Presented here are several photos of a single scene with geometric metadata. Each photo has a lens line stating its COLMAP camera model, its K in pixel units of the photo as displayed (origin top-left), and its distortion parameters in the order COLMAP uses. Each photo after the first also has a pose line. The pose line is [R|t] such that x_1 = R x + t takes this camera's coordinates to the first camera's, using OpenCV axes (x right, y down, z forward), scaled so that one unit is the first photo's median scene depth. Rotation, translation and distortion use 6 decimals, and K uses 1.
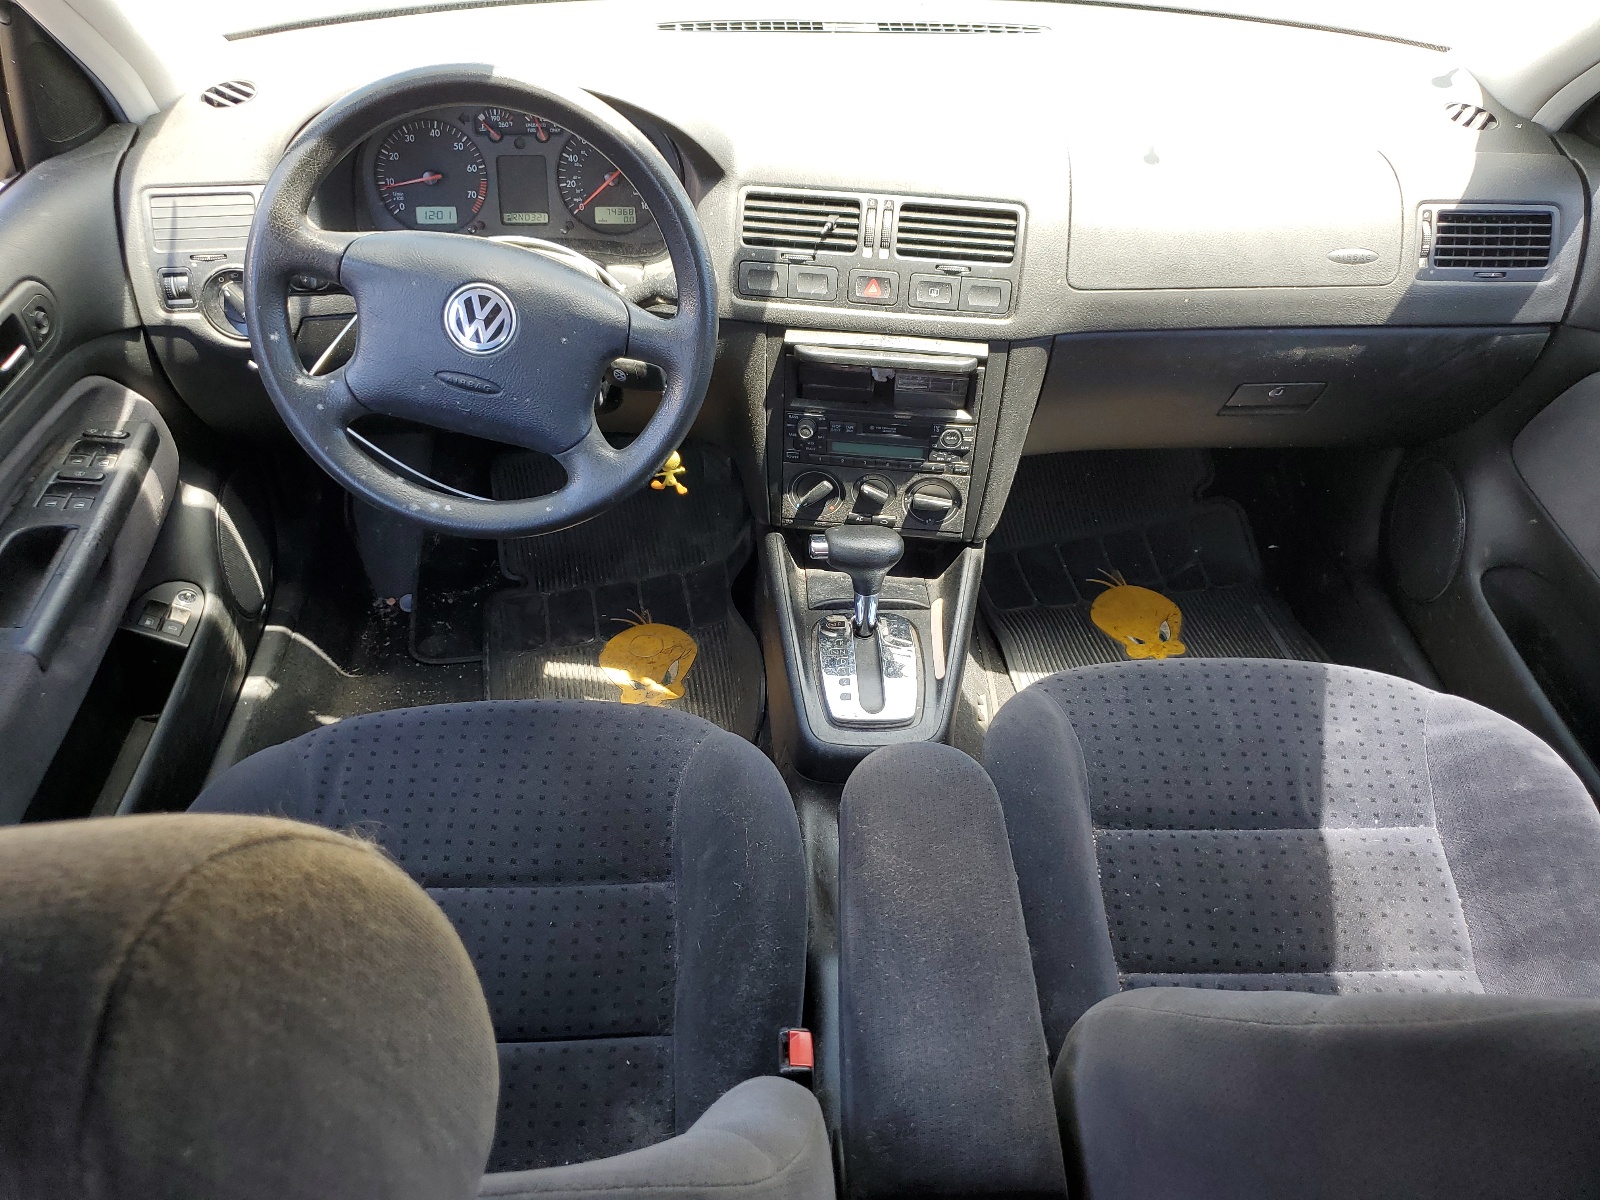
lens RADIAL K [[1217.5, 0, 801.2], [0, 1217.5, 612.5], [0, 0, 1]] dist [0.007445, -0.000990]
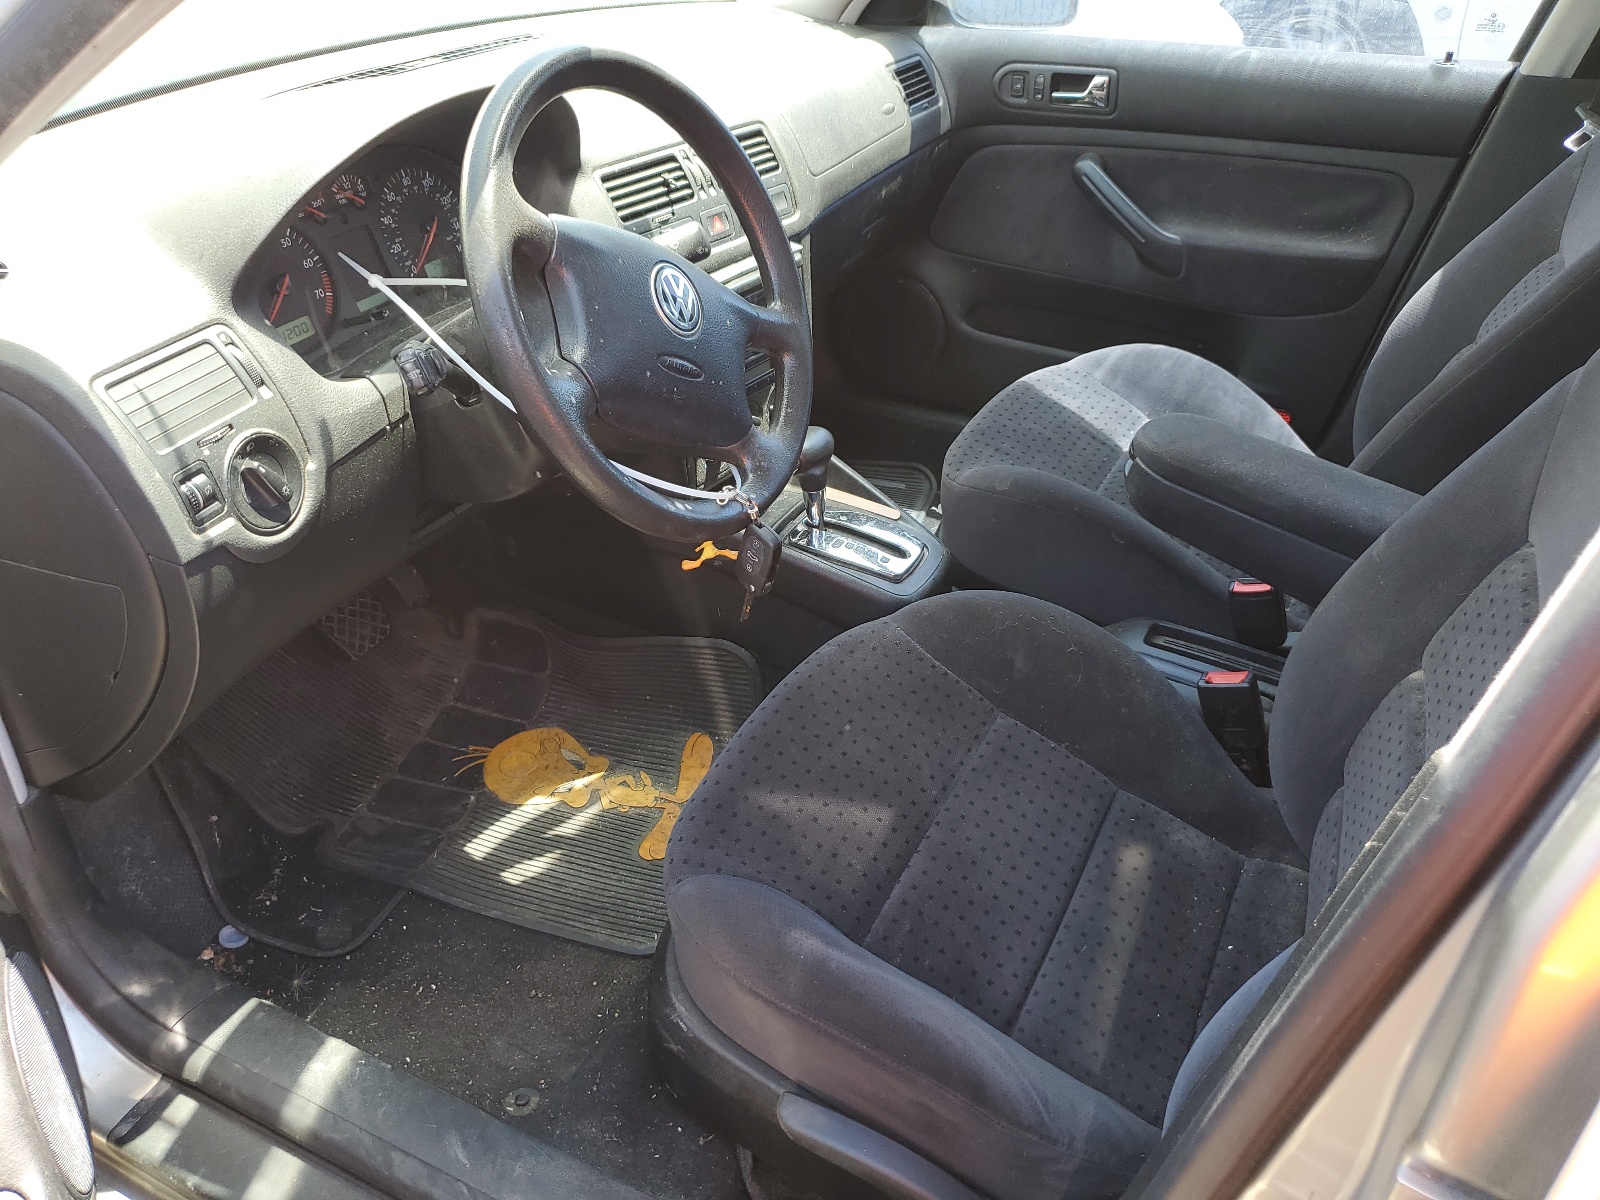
lens RADIAL K [[1217.5, 0, 797.5], [0, 1217.5, 588.1], [0, 0, 1]] dist [0.007445, -0.000990]
pose [[0.498461, -0.493233, 0.712922, -0.847637], [0.587152, 0.797110, 0.140953, -0.119053], [-0.637800, 0.348334, 0.686931, 0.320411]]
